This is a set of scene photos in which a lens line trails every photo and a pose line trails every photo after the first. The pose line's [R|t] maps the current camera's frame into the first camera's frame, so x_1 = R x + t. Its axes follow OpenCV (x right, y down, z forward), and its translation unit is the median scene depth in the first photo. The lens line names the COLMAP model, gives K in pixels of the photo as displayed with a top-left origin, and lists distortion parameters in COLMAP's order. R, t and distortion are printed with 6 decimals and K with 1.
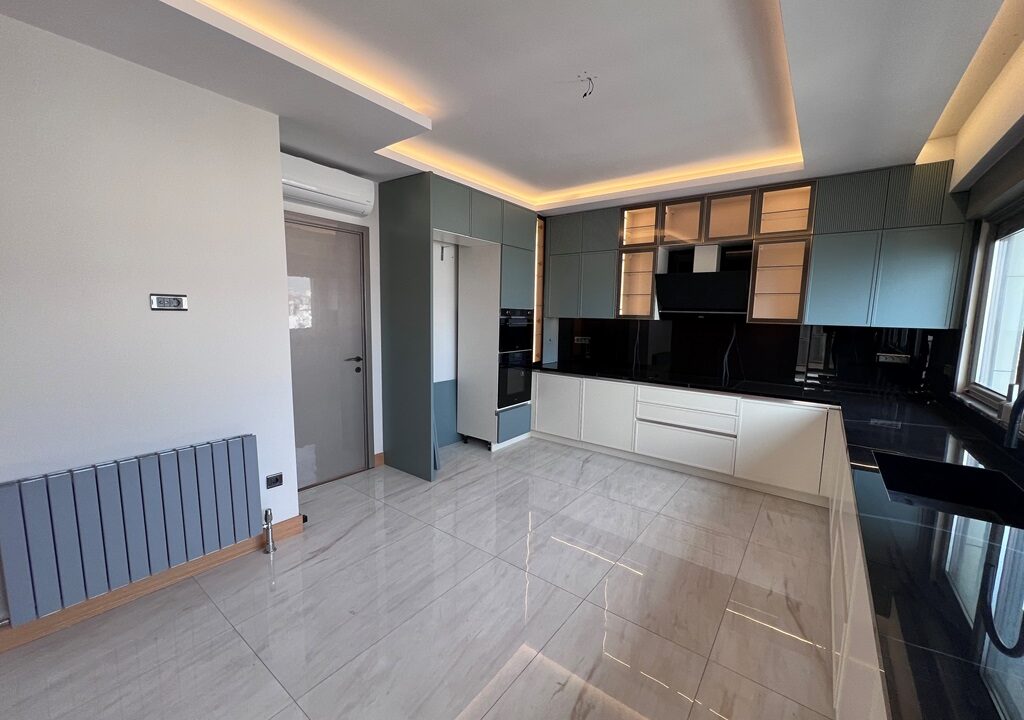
lens RADIAL K [[411.3, 0, 513.8], [0, 411.3, 362.8], [0, 0, 1]] dist [-0.001558, 0.000078]
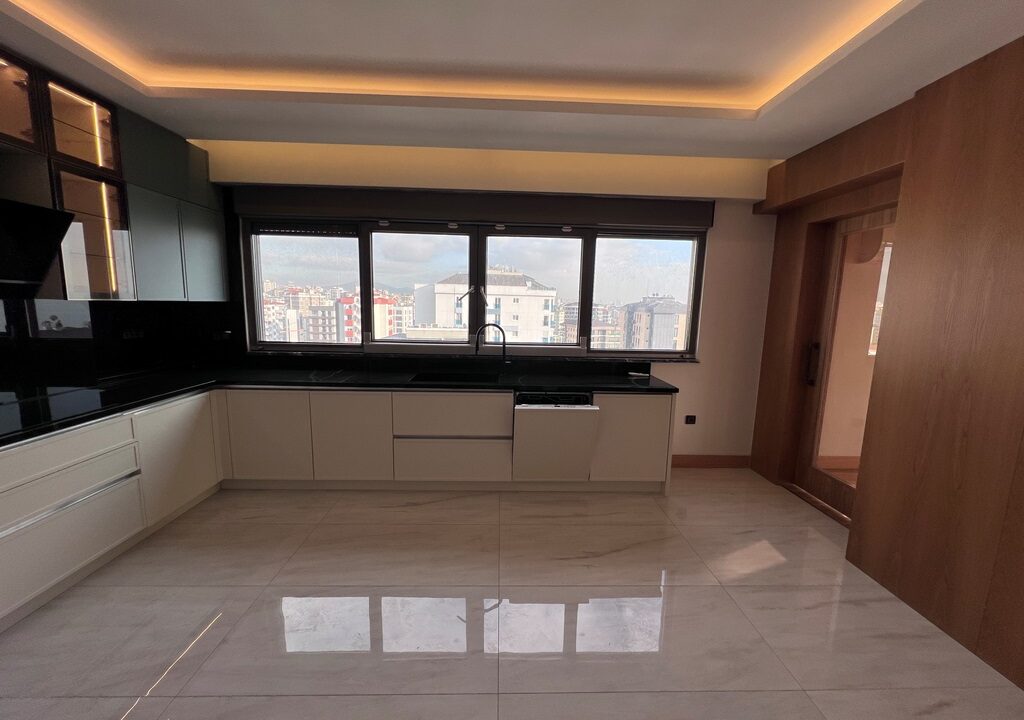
lens RADIAL K [[411.3, 0, 513.8], [0, 411.3, 362.8], [0, 0, 1]] dist [-0.001558, 0.000078]
pose [[-0.626571, -0.147731, 0.765235, -0.321367], [0.059163, 0.970021, 0.235708, -0.111808], [-0.777115, 0.192961, -0.599047, 0.874604]]
